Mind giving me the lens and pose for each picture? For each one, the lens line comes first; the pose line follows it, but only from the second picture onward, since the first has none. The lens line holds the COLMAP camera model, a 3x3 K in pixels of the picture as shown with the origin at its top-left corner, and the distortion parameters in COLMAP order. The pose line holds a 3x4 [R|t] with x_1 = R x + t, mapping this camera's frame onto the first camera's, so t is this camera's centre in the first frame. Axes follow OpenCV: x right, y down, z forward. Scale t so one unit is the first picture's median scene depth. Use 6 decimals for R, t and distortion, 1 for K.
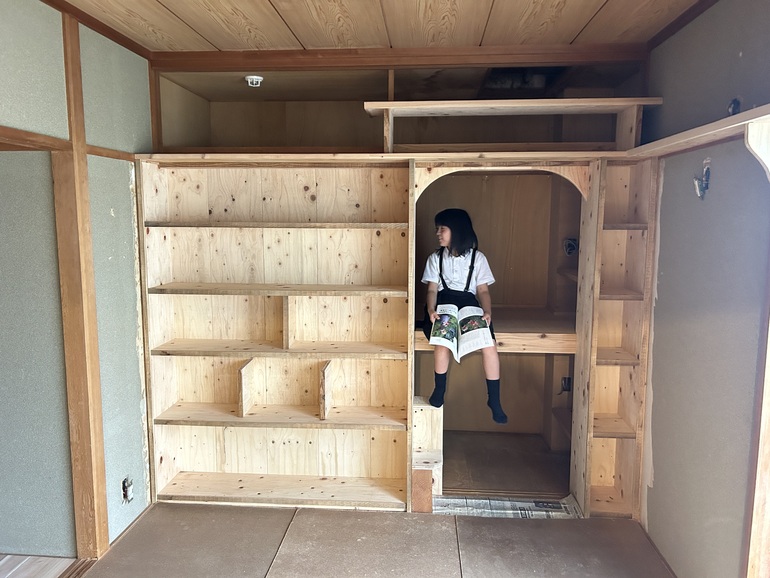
lens RADIAL K [[571.9, 0, 384.5], [0, 571.9, 290.2], [0, 0, 1]] dist [0.012754, -0.009911]
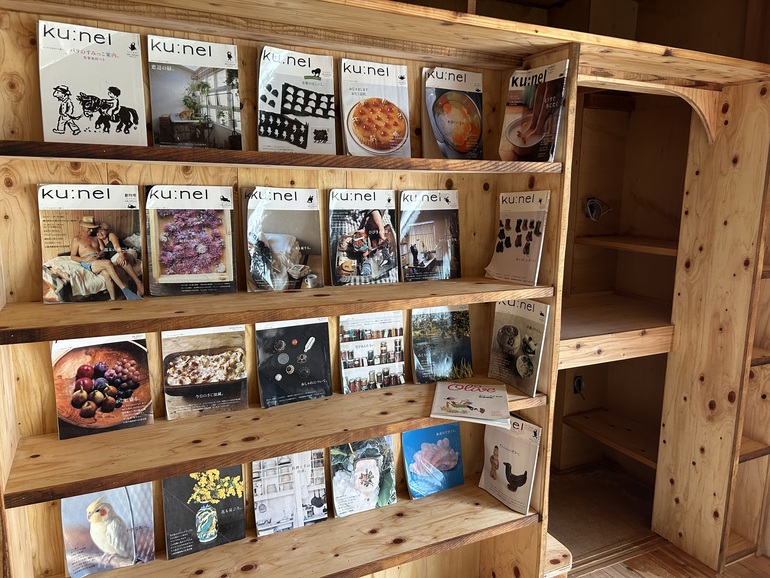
lens RADIAL K [[571.9, 0, 384.5], [0, 571.9, 288.1], [0, 0, 1]] dist [0.012754, -0.009911]
pose [[0.864922, -0.078006, 0.495807, -0.365845], [0.055261, 0.996643, 0.060402, -0.037849], [-0.498854, -0.024844, 0.866330, 0.566699]]
